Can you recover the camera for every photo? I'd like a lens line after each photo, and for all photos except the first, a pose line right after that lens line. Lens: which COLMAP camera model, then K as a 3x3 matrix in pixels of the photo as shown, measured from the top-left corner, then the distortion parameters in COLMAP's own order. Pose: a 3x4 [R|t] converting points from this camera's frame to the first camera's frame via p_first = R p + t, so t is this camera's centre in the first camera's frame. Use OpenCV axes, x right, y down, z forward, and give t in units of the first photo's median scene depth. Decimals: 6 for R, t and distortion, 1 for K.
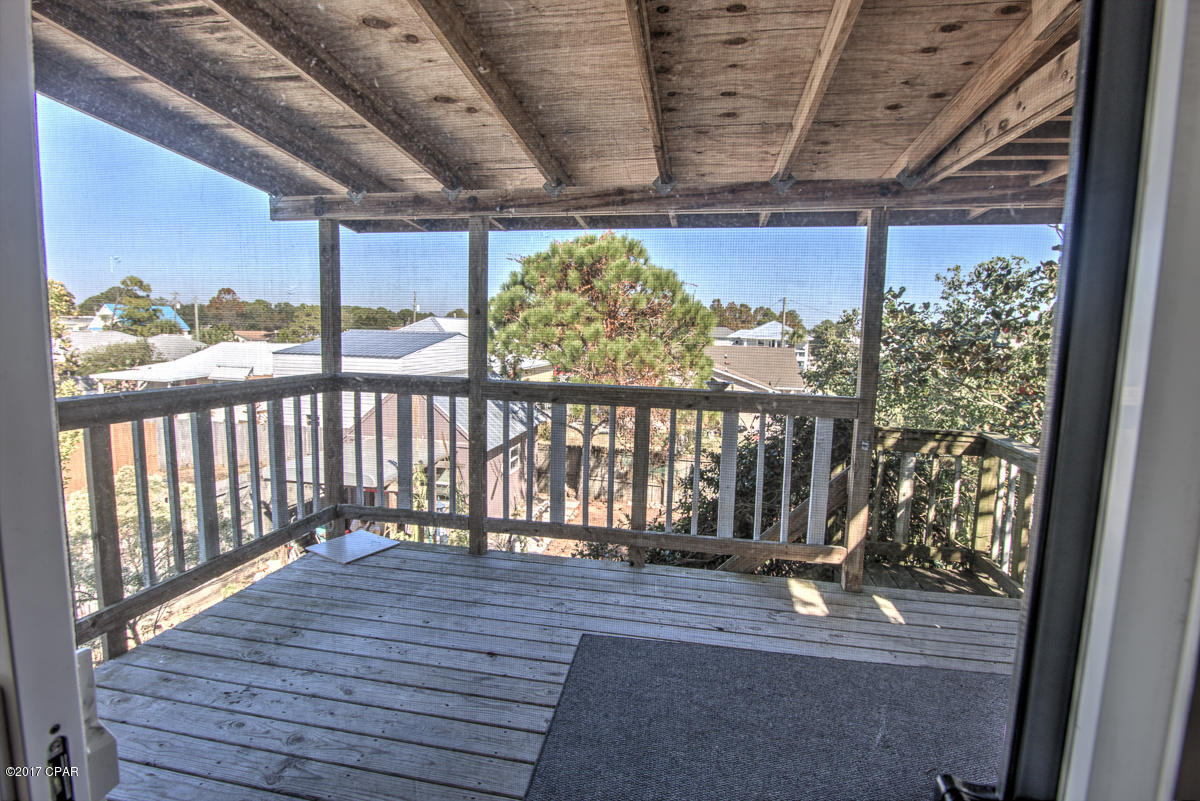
lens RADIAL K [[585.2, 0, 600.1], [0, 585.2, 397.3], [0, 0, 1]] dist [-0.018526, -0.000863]
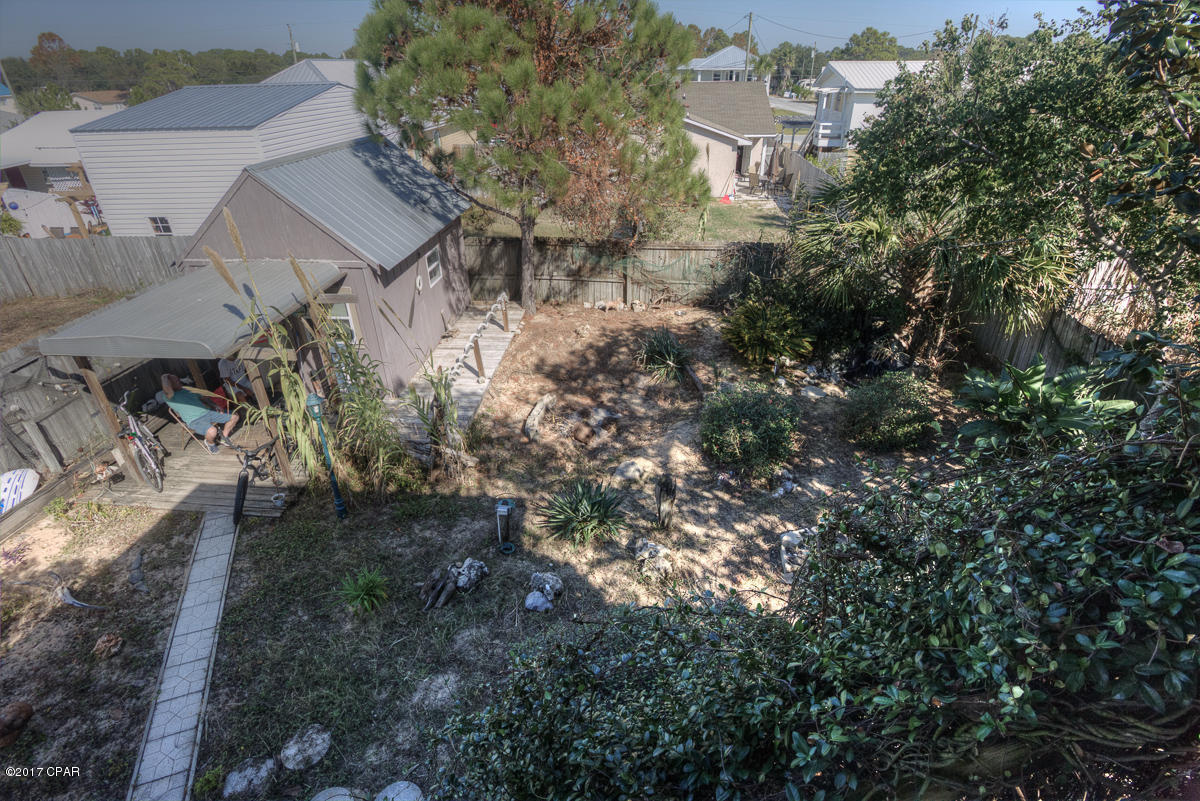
lens RADIAL K [[585.2, 0, 602.4], [0, 585.2, 400.6], [0, 0, 1]] dist [-0.018526, -0.000863]
pose [[0.993013, -0.089464, 0.076948, -0.002445], [0.051399, 0.914898, 0.400400, -0.030063], [-0.106221, -0.393647, 0.913104, 0.227760]]
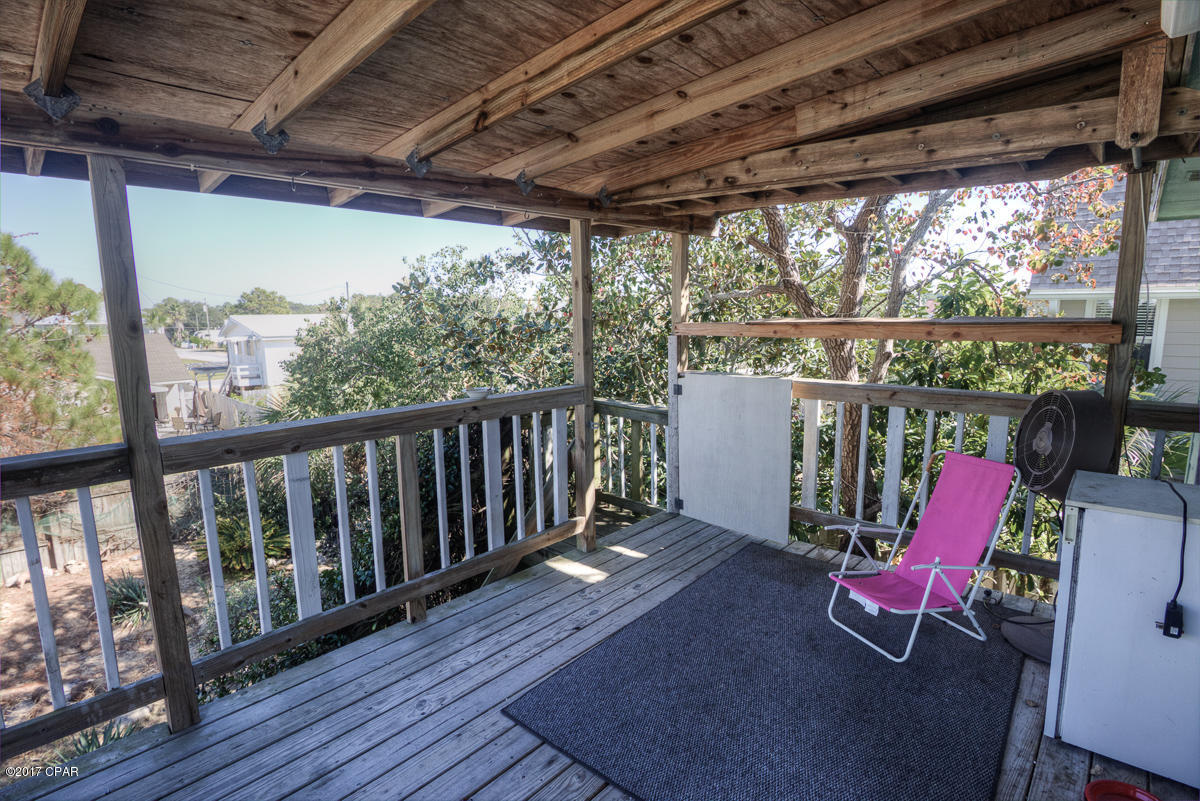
lens RADIAL K [[585.2, 0, 603.0], [0, 585.2, 400.2], [0, 0, 1]] dist [-0.018526, -0.000863]
pose [[0.526575, -0.157202, 0.835468, -0.107068], [0.118482, 0.986734, 0.110988, -0.020195], [-0.841832, 0.040544, 0.538215, 0.075474]]
